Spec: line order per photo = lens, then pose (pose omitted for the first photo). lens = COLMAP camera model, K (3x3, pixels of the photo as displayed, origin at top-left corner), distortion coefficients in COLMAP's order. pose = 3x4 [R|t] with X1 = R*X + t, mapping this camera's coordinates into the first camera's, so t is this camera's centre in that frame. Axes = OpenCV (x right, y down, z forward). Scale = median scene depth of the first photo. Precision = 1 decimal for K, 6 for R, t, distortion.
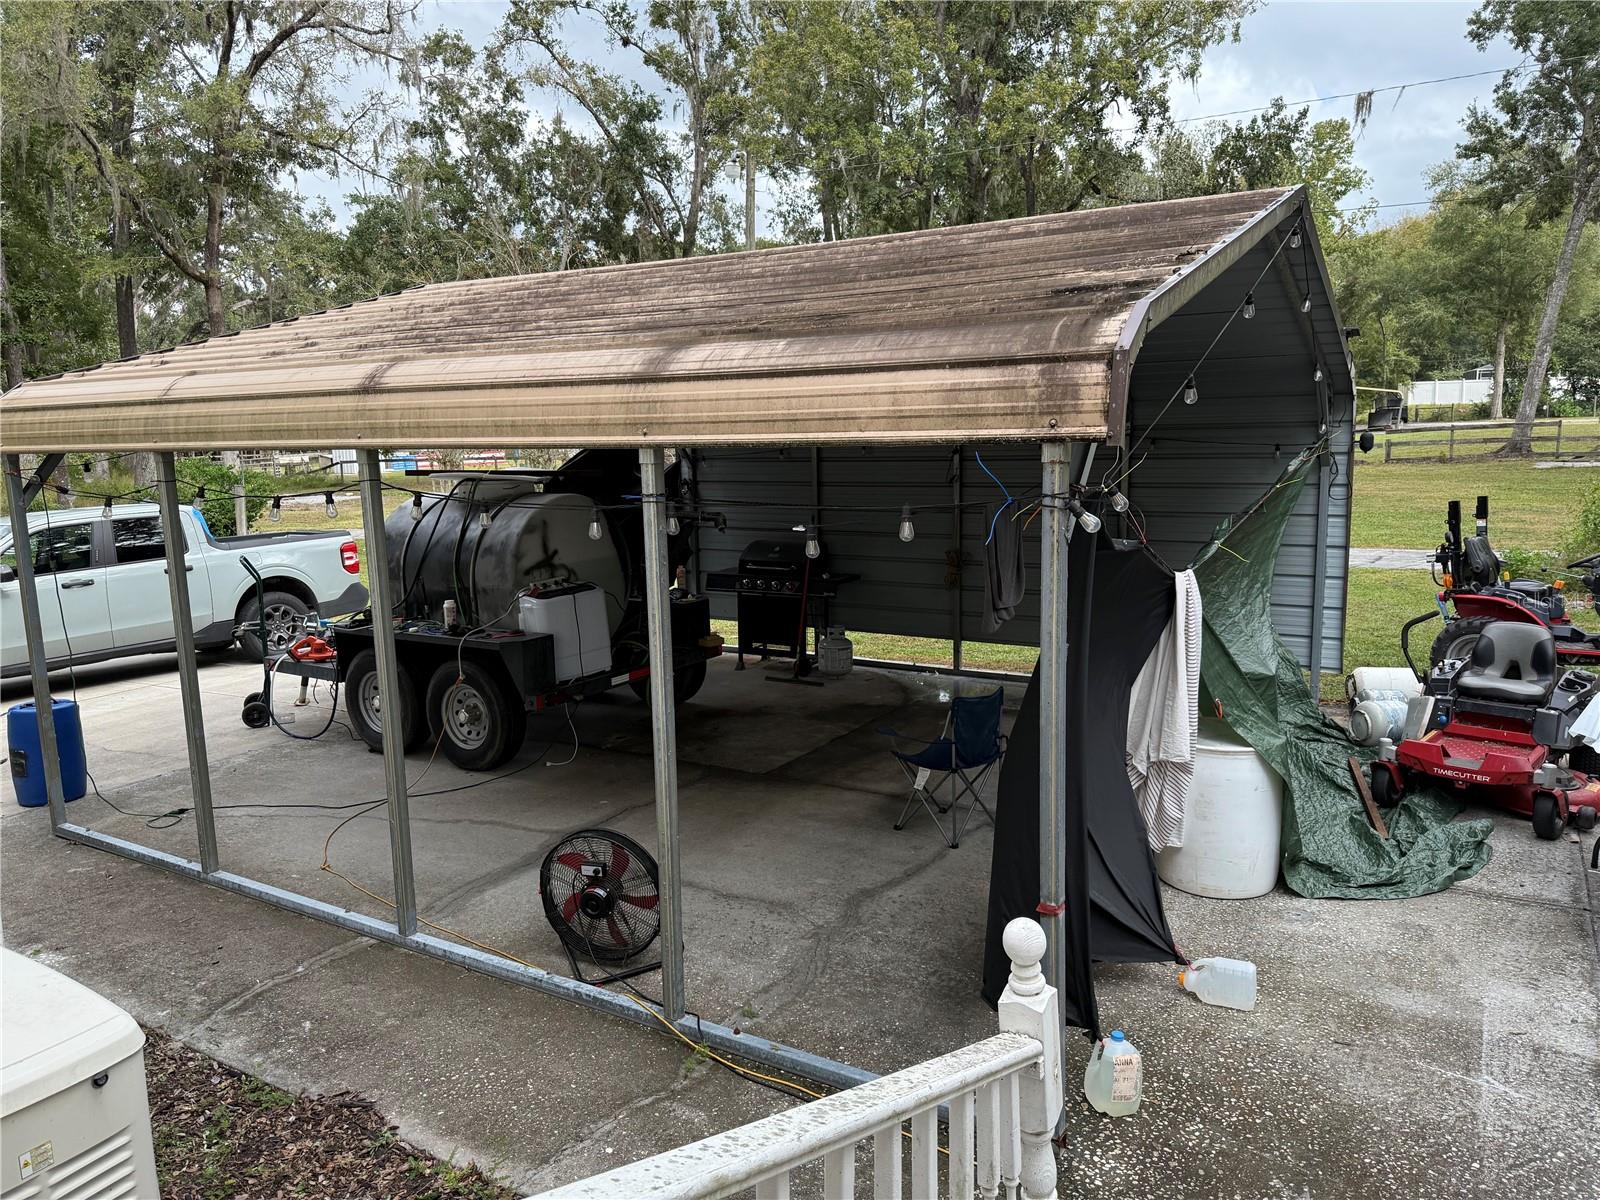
lens RADIAL K [[1125.7, 0, 816.0], [0, 1125.7, 592.8], [0, 0, 1]] dist [0.039832, -0.050303]
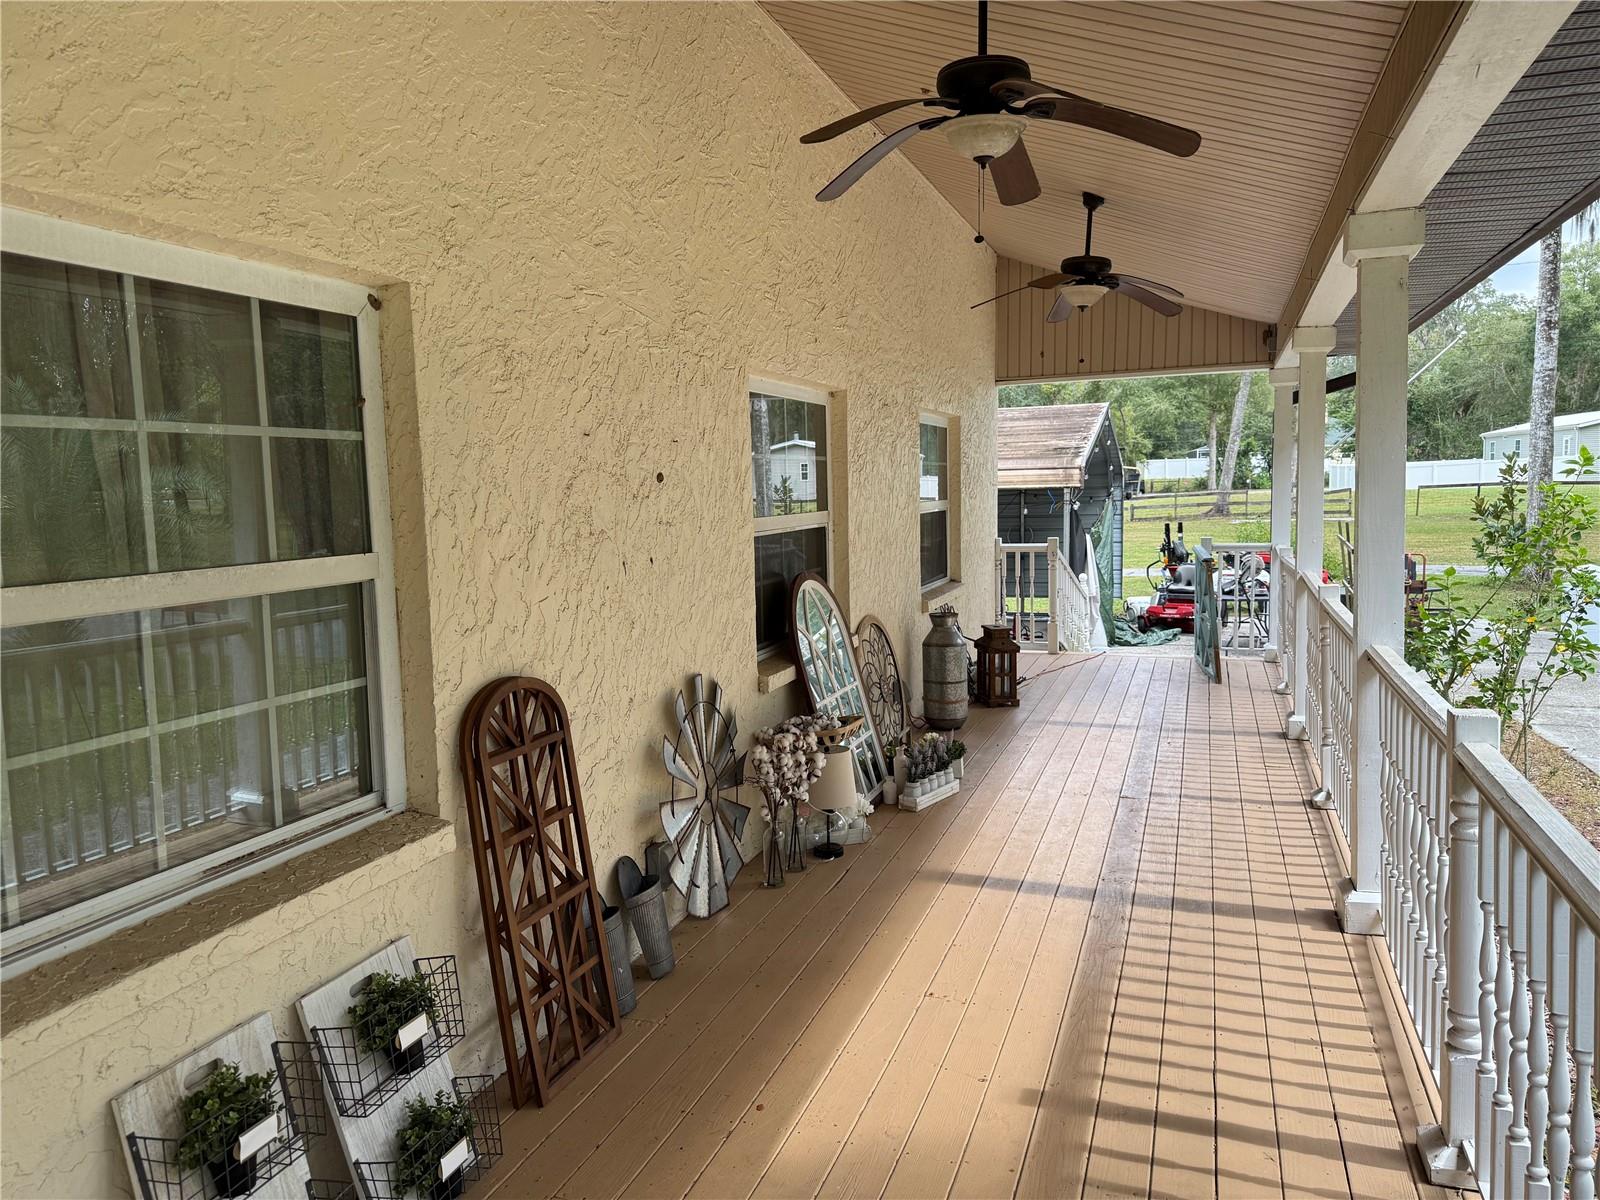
lens RADIAL K [[1125.7, 0, 786.6], [0, 1125.7, 600.1], [0, 0, 1]] dist [0.039832, -0.050303]
pose [[0.985534, -0.015075, 0.168805, -0.138433], [0.024508, 0.998244, -0.053937, 0.043780], [-0.167695, 0.057294, 0.984173, -0.264600]]
